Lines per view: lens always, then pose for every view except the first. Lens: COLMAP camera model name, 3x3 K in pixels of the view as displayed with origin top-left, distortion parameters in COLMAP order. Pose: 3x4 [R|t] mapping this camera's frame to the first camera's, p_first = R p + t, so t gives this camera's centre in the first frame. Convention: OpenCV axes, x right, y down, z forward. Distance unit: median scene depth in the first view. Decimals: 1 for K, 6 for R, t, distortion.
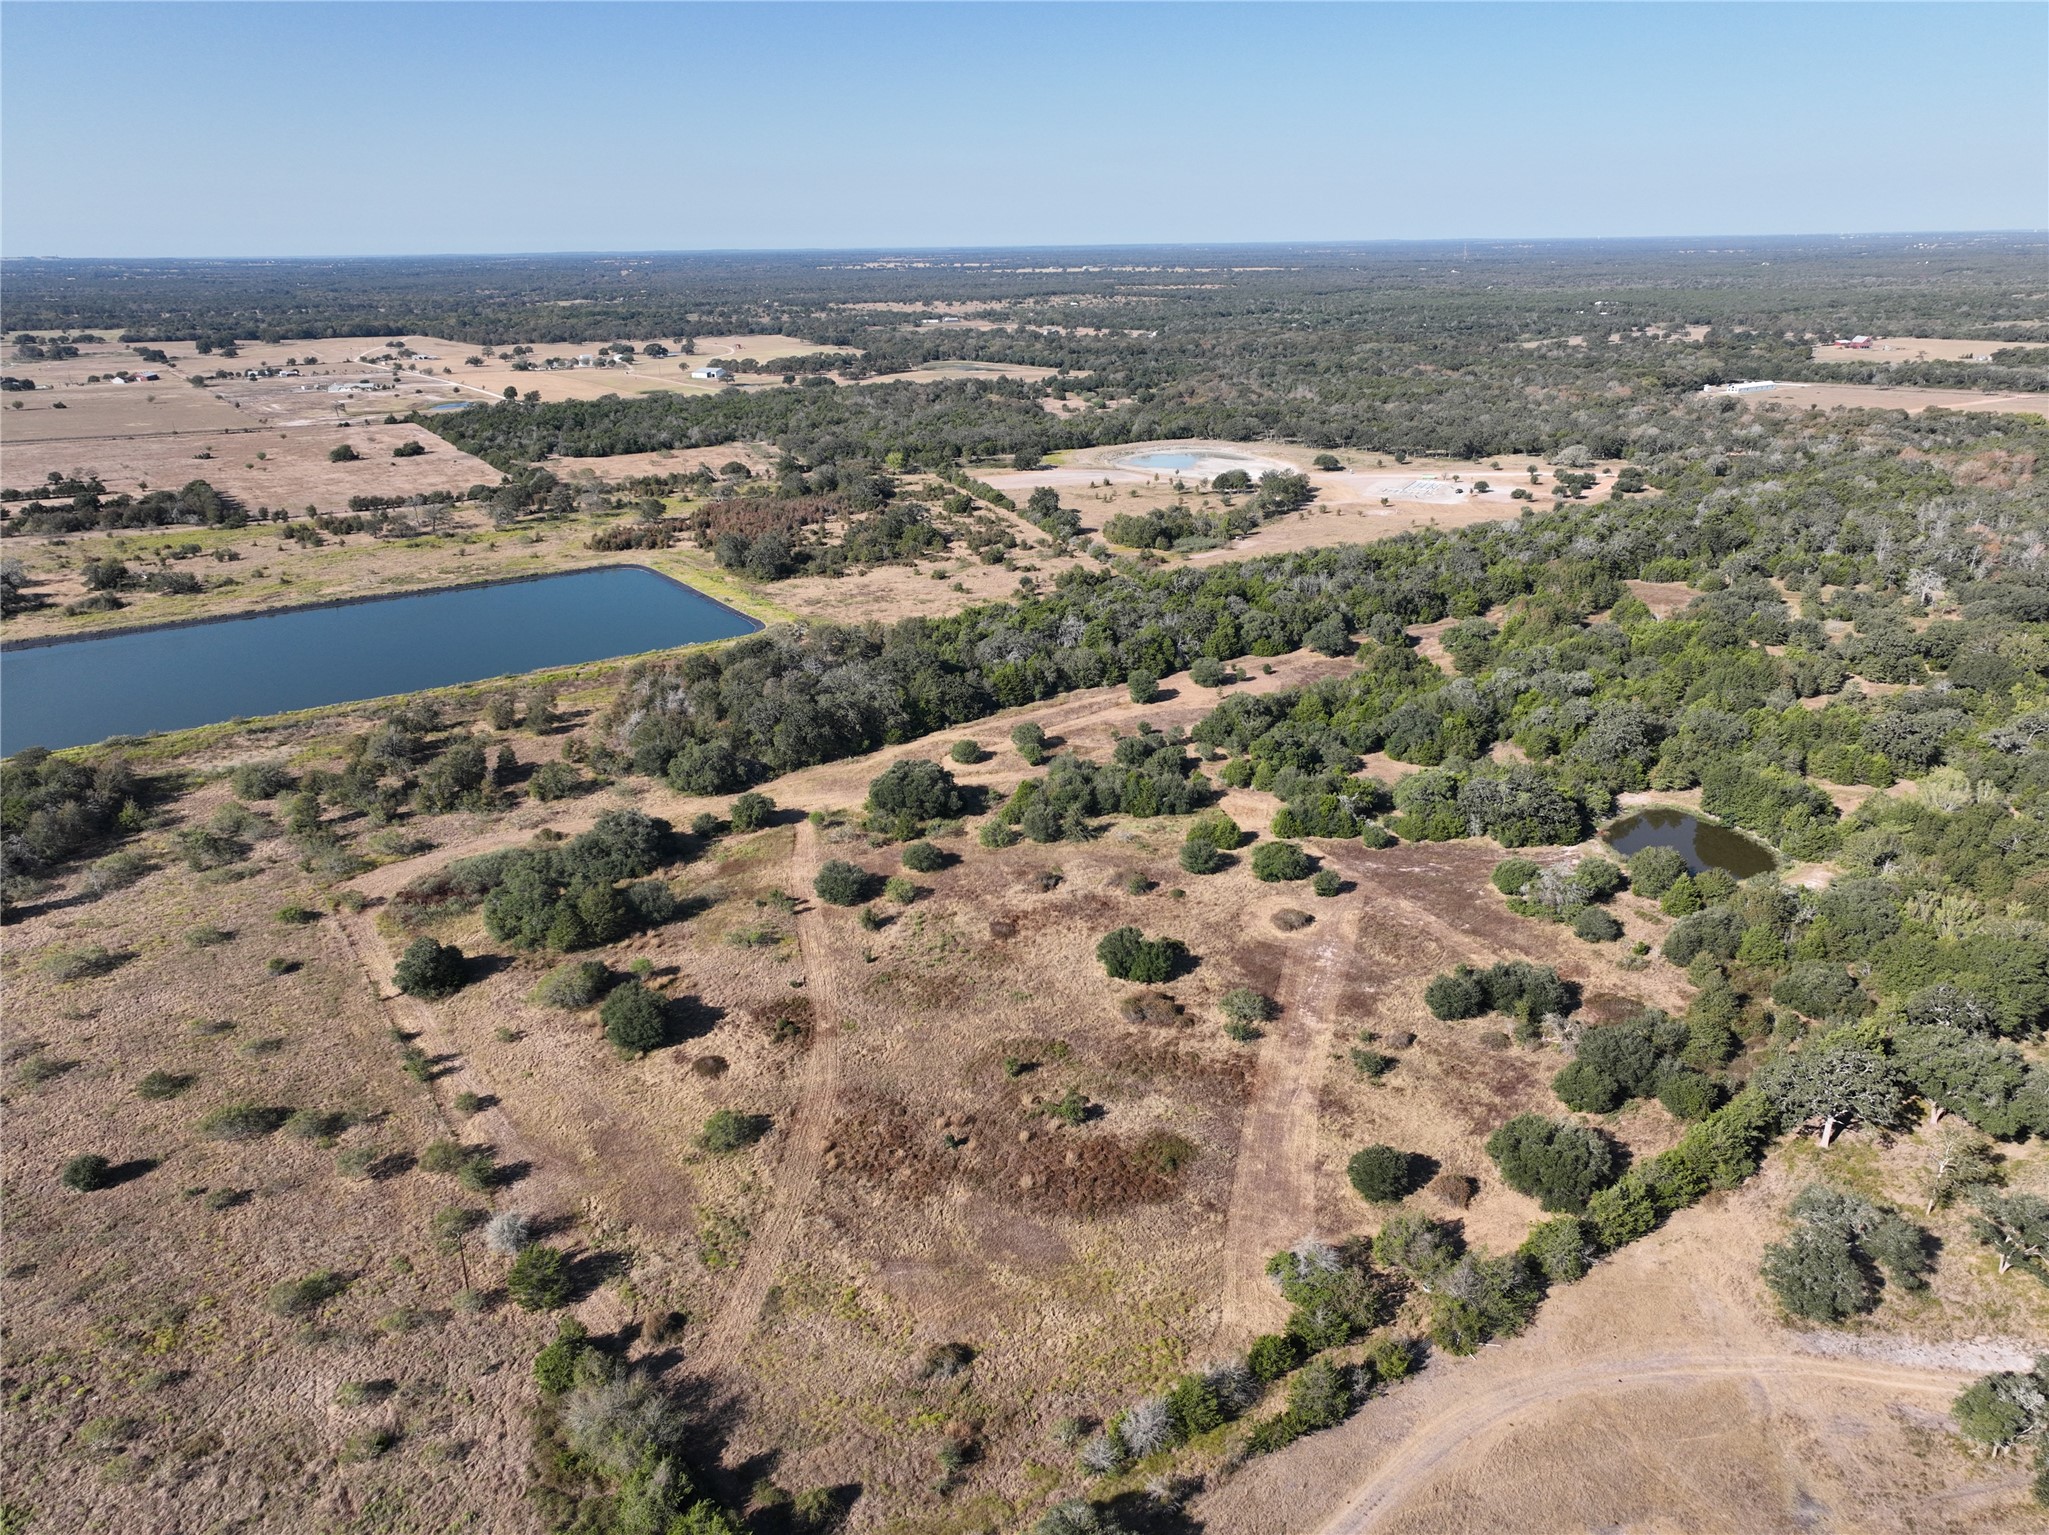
lens RADIAL K [[1462.3, 0, 1026.1], [0, 1462.3, 771.3], [0, 0, 1]] dist [-0.020380, 0.048662]
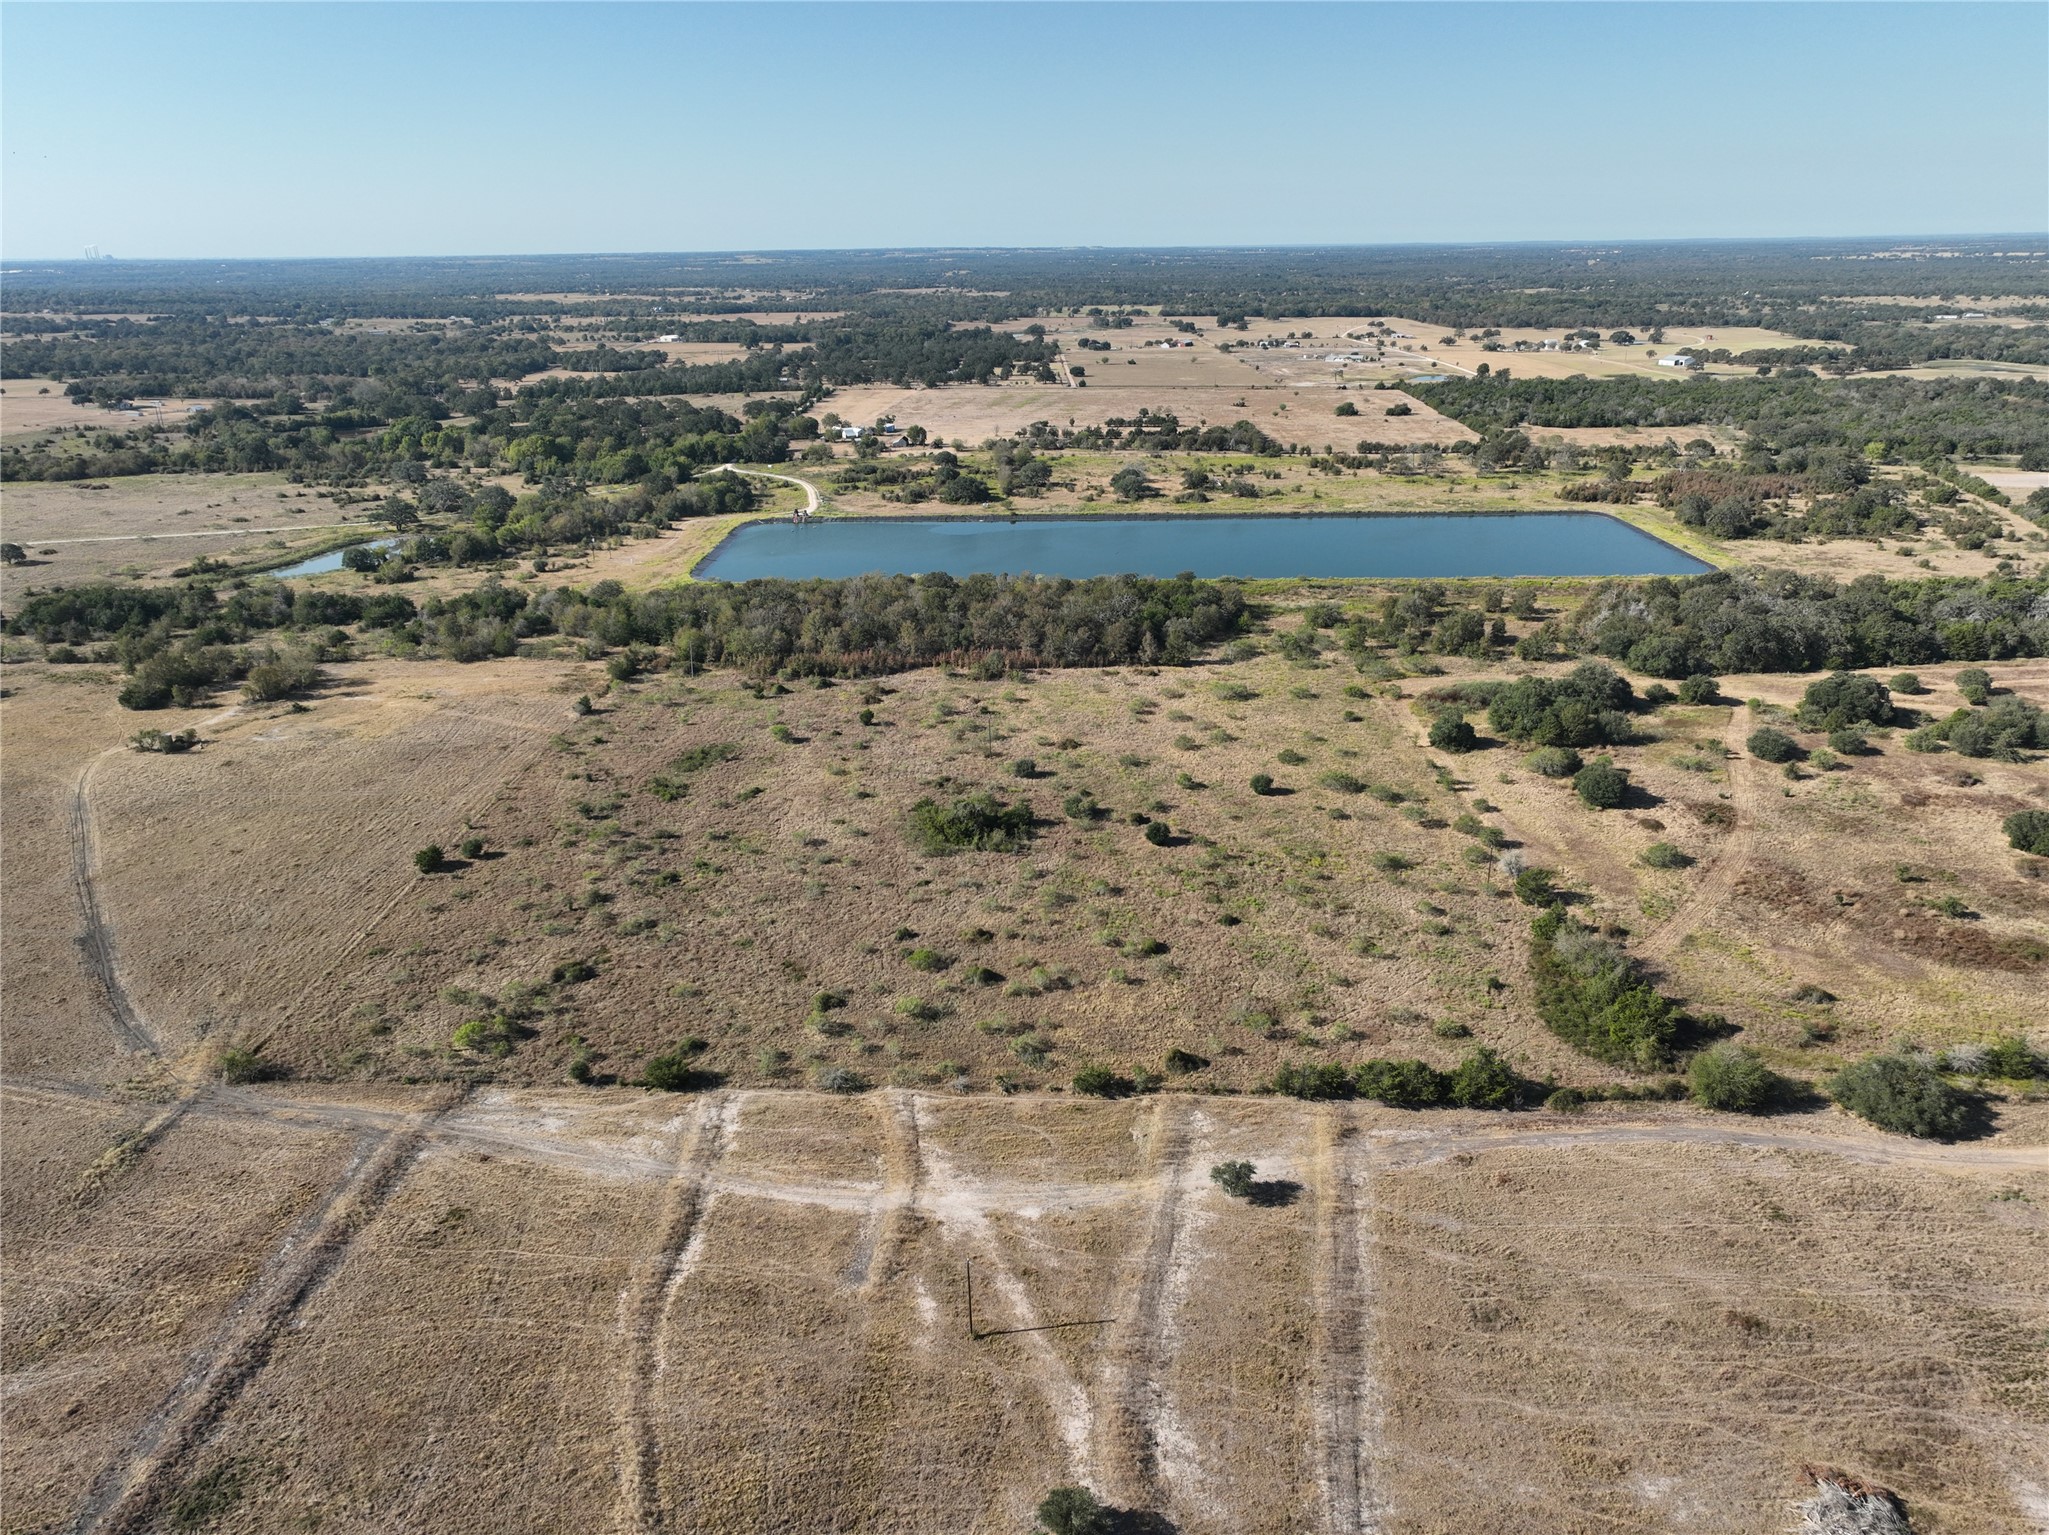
lens RADIAL K [[1462.3, 0, 1026.1], [0, 1462.3, 771.3], [0, 0, 1]] dist [-0.020380, 0.048662]
pose [[0.823809, 0.195253, -0.532179, 0.008567], [-0.191757, 0.979449, 0.062514, 0.072423], [0.533449, 0.050550, 0.844320, -0.195939]]
